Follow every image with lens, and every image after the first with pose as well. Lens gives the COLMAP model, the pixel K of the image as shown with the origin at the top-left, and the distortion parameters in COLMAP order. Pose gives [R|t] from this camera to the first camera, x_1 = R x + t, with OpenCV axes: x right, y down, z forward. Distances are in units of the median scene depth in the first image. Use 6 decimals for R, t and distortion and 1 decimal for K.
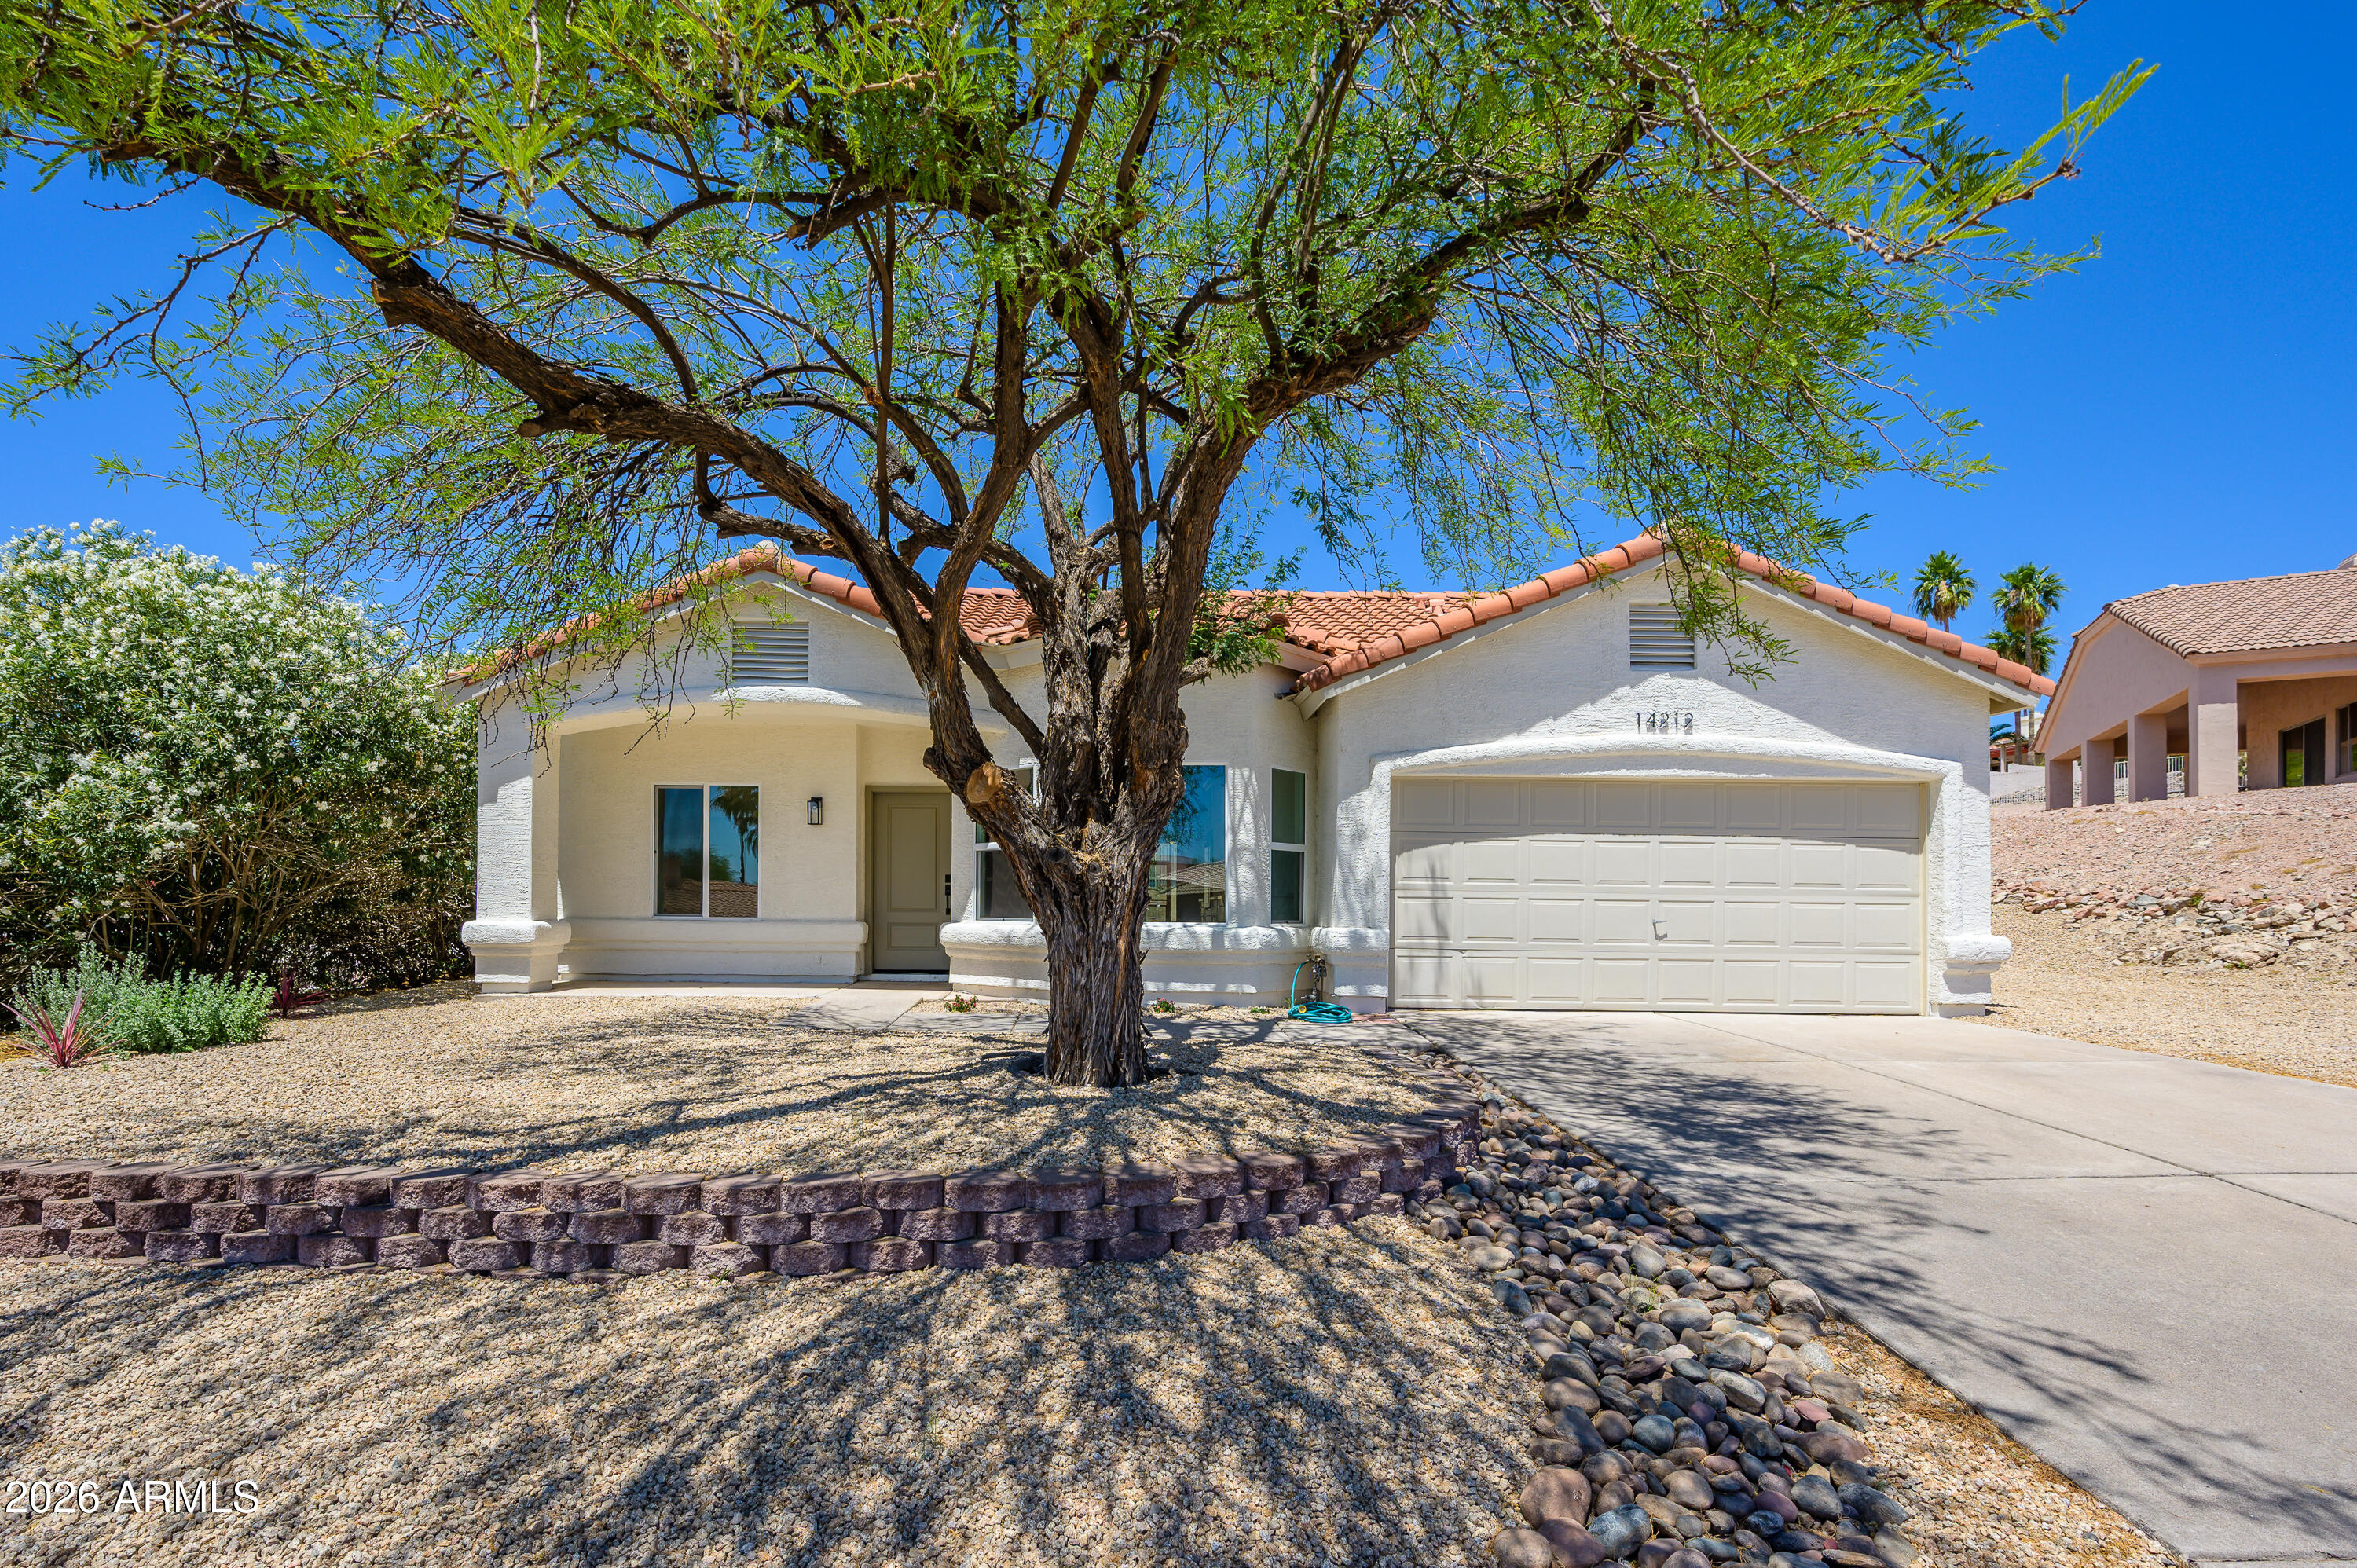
lens RADIAL K [[1130.2, 0, 1177.6], [0, 1130.2, 877.5], [0, 0, 1]] dist [0.007162, 0.000005]
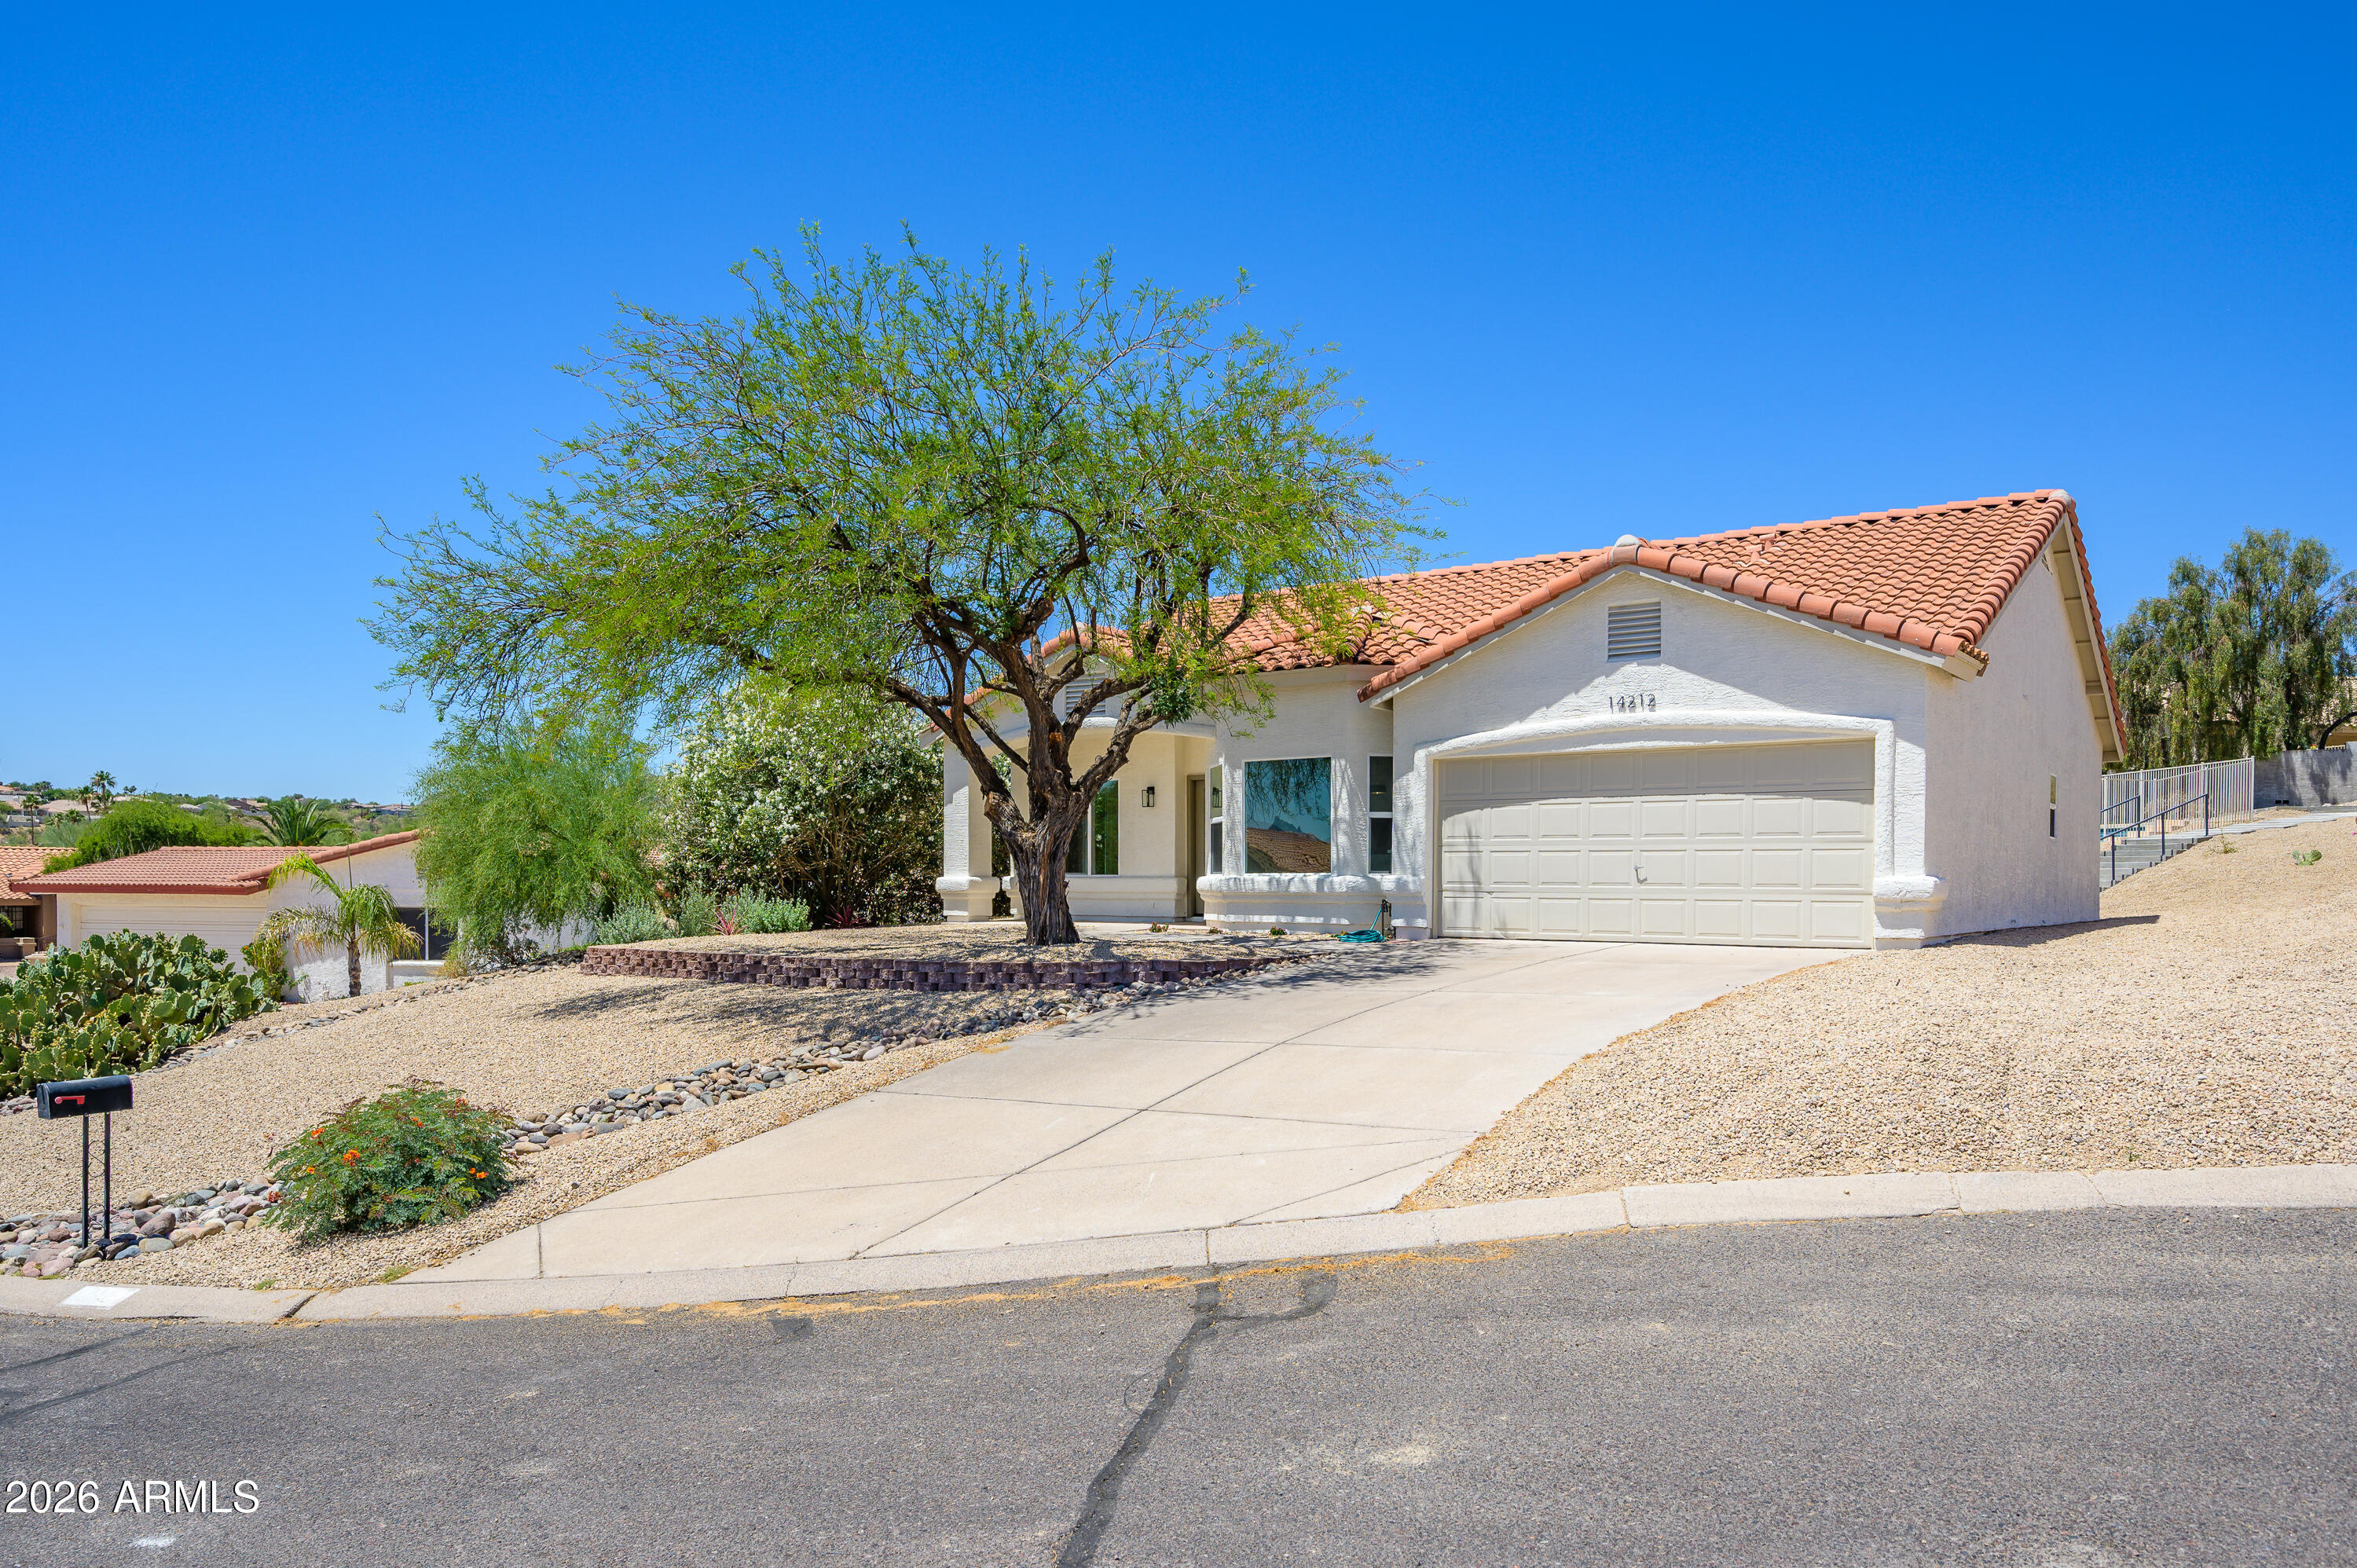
lens RADIAL K [[1553.7, 0, 1179.7], [0, 1553.7, 893.8], [0, 0, 1]] dist [0.003991, -0.000188]
pose [[0.811543, -0.002883, -0.584286, 1.004154], [0.021721, 0.999445, 0.025238, 0.014192], [0.583889, -0.033173, 0.811155, -0.636761]]
